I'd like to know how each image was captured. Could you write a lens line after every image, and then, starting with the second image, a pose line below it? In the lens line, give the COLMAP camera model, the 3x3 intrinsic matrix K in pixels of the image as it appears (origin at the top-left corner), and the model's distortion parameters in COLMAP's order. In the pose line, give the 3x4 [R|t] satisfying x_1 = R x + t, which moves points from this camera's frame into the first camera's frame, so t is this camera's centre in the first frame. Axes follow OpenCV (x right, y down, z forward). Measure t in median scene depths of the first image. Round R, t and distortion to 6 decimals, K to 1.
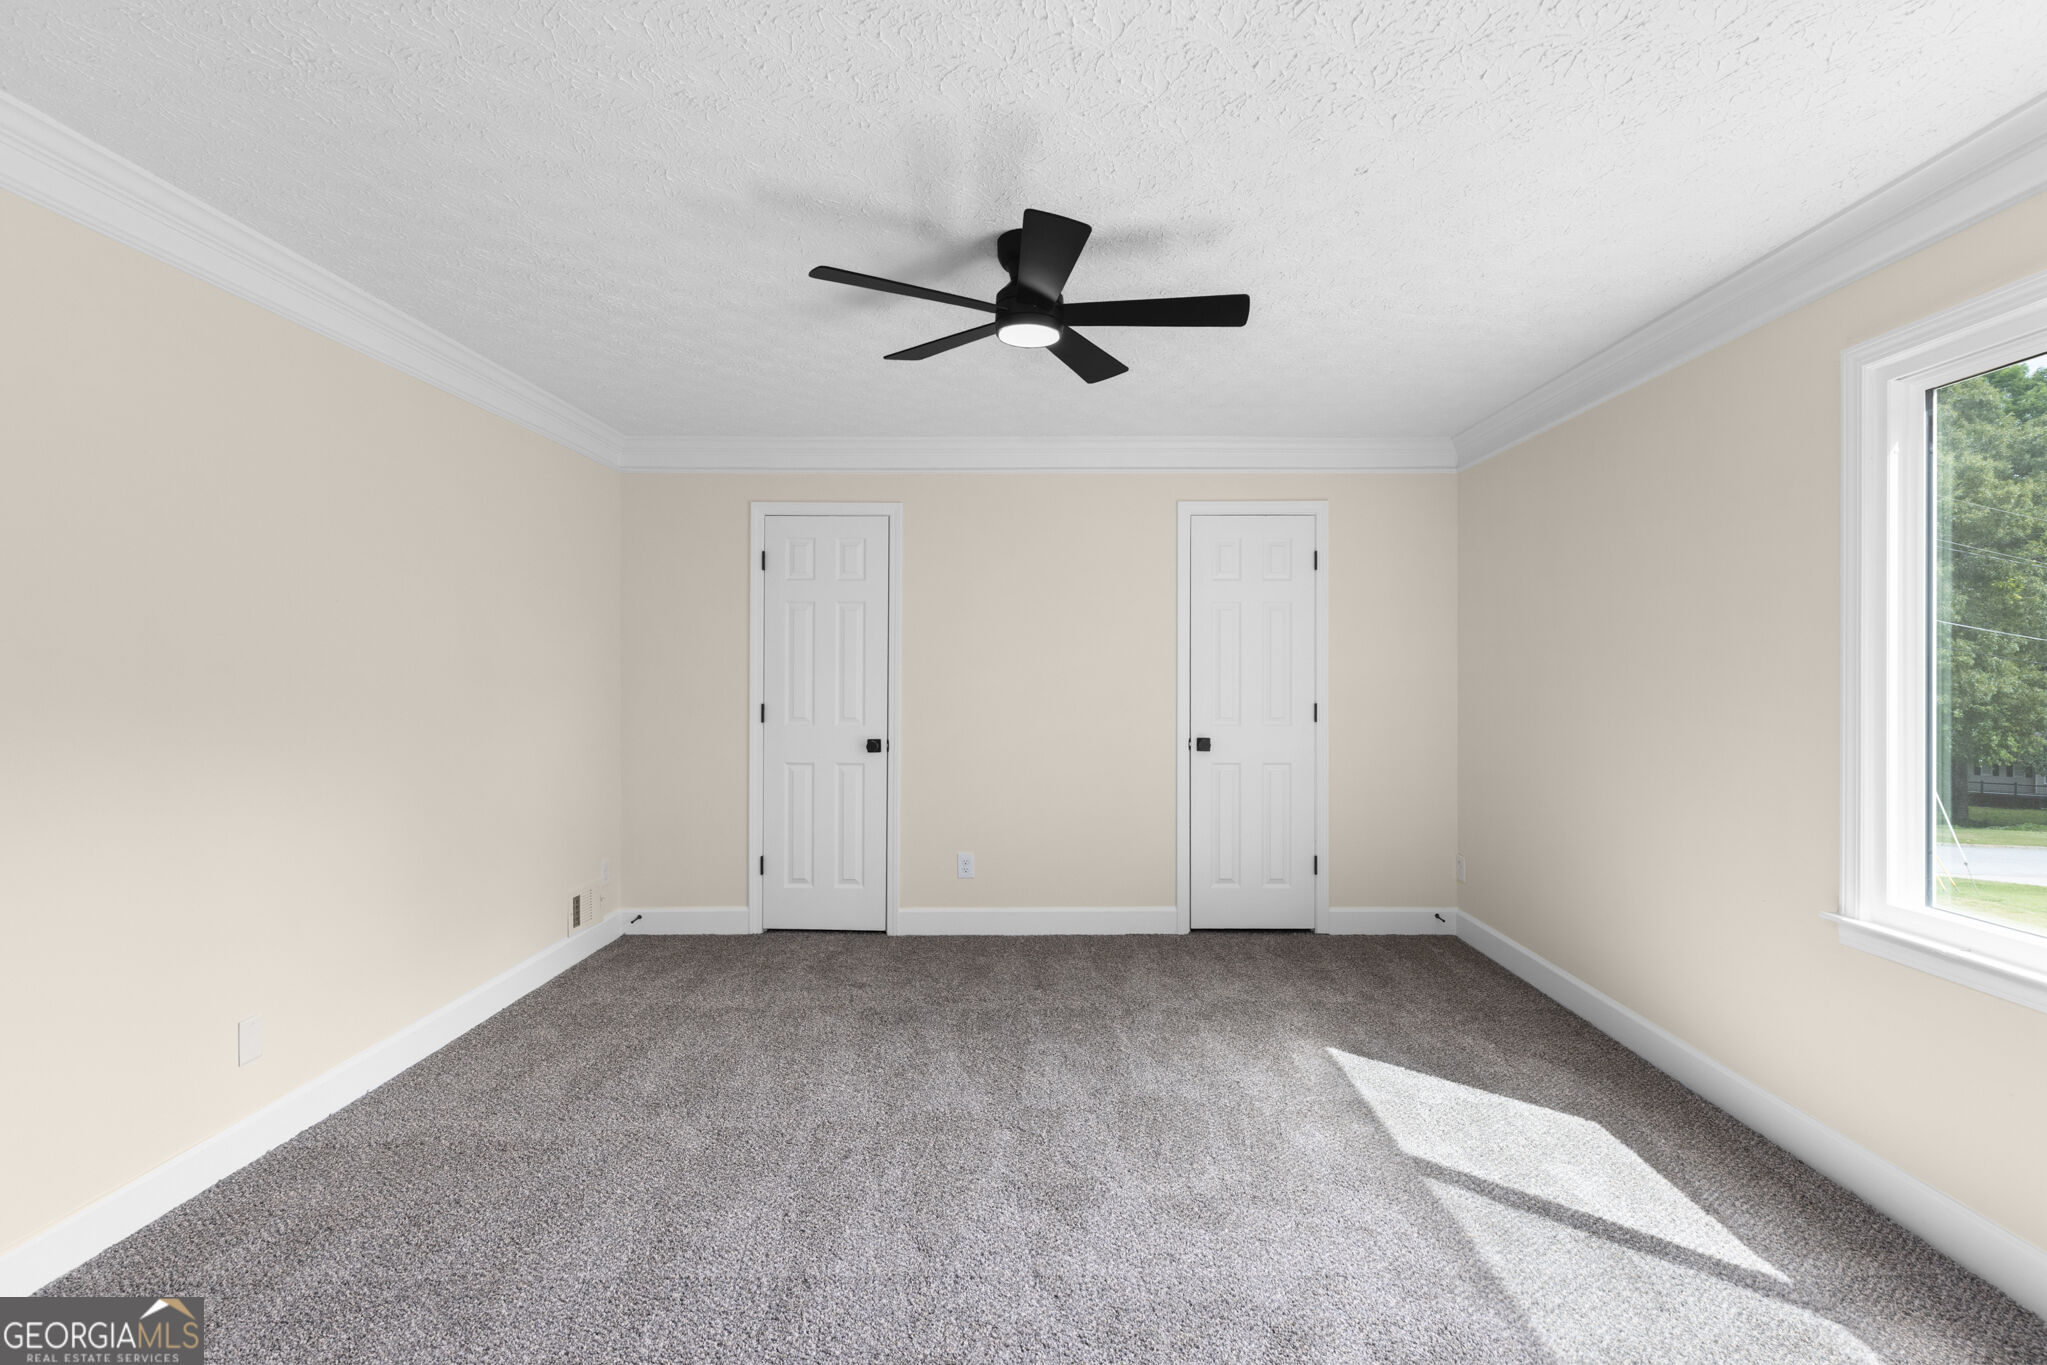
lens RADIAL K [[937.1, 0, 1051.7], [0, 937.1, 671.1], [0, 0, 1]] dist [0.002837, 0.000374]
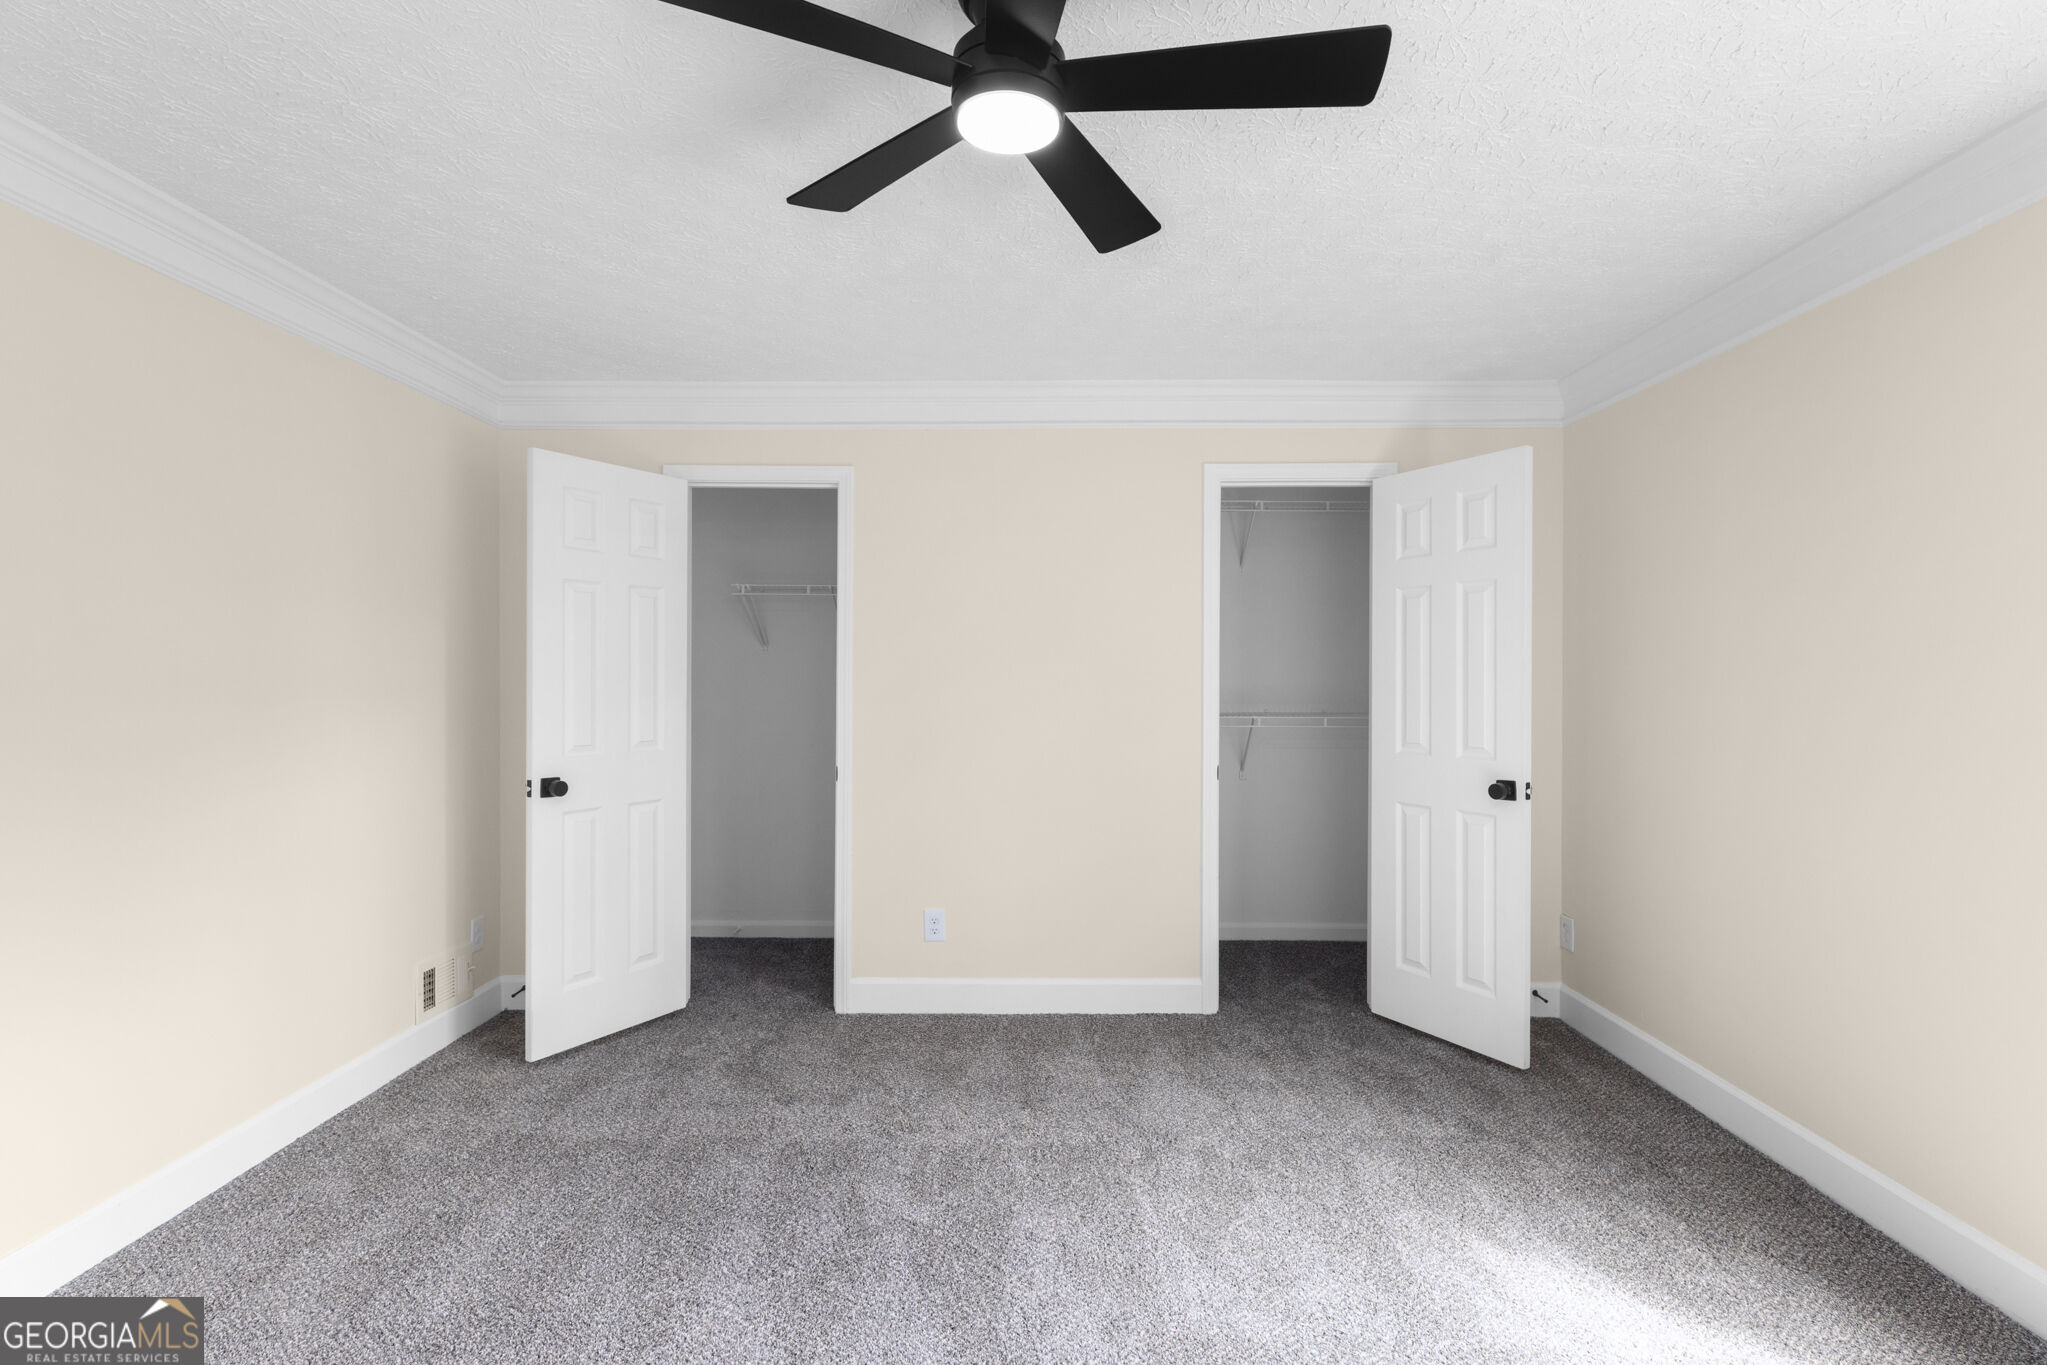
lens RADIAL K [[929.2, 0, 1029.5], [0, 929.2, 679.2], [0, 0, 1]] dist [0.001441, 0.000360]
pose [[0.999904, 0.001599, -0.013795, -0.001464], [-0.001569, 0.999996, 0.002217, -0.002939], [0.013798, -0.002195, 0.999902, 0.275814]]
